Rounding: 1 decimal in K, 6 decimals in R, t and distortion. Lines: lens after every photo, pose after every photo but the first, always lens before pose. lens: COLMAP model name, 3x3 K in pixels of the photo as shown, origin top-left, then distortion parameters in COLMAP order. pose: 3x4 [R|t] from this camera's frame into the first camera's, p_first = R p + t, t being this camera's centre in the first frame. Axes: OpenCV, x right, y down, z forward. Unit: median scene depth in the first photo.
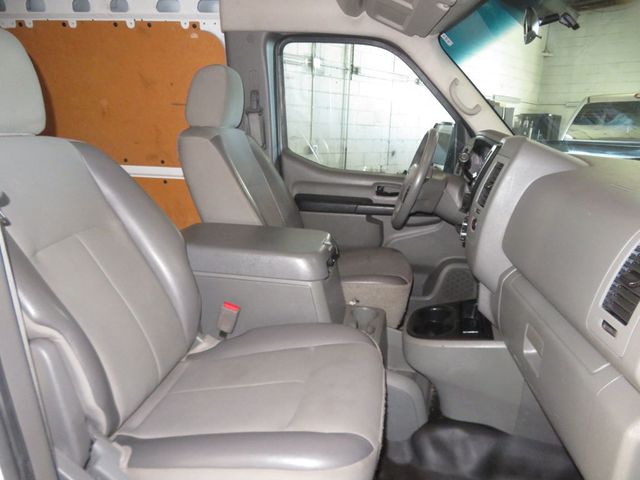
lens RADIAL K [[468.8, 0, 320.0], [0, 468.8, 240.0], [0, 0, 1]] dist [0.001702, 0.006879]
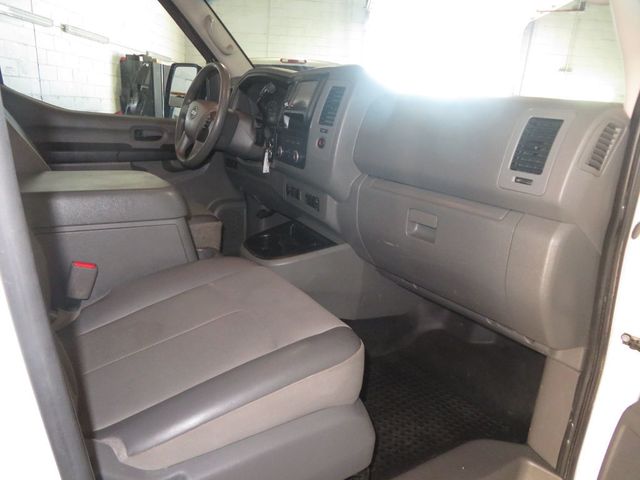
lens RADIAL K [[462.8, 0, 320.0], [0, 462.8, 240.0], [0, 0, 1]] dist [-0.006508, 0.010587]
pose [[0.745323, -0.175035, 0.643317, -0.277791], [0.126127, 0.984515, 0.121743, 0.038531], [-0.654665, -0.009598, 0.755859, 0.110339]]
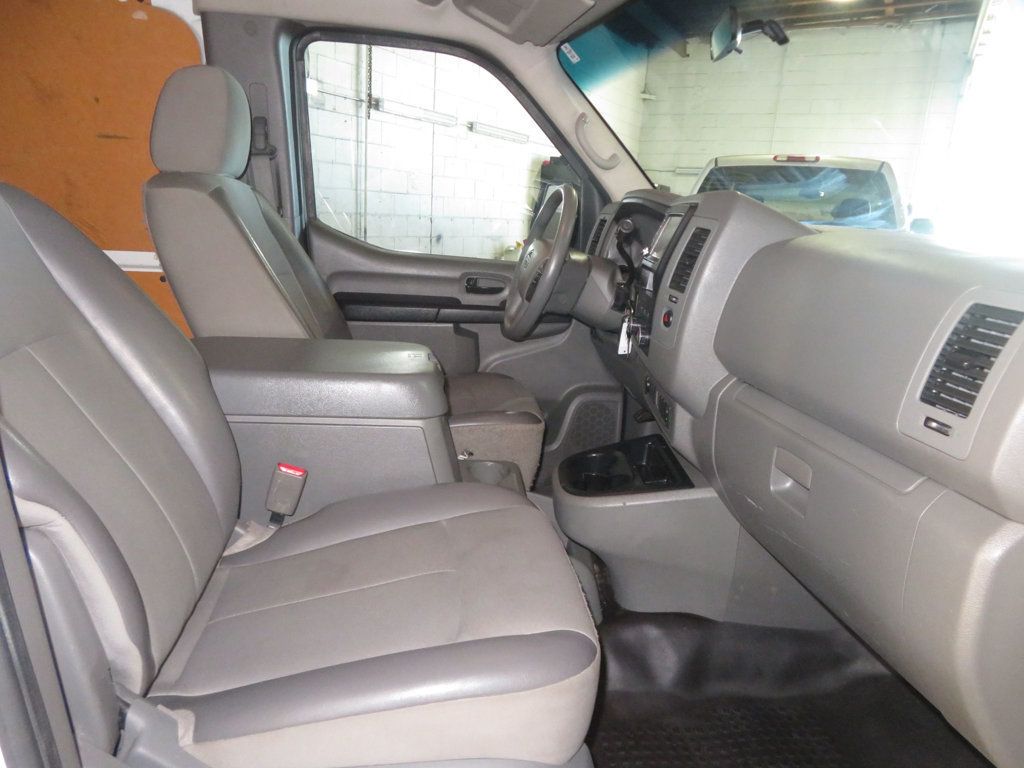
lens RADIAL K [[746.4, 0, 512.0], [0, 746.4, 384.0], [0, 0, 1]] dist [0.003989, 0.009989]
pose [[0.962234, -0.046466, 0.268230, -0.122166], [0.045464, 0.998916, 0.009952, 0.026398], [-0.268402, 0.002618, 0.963303, 0.009097]]
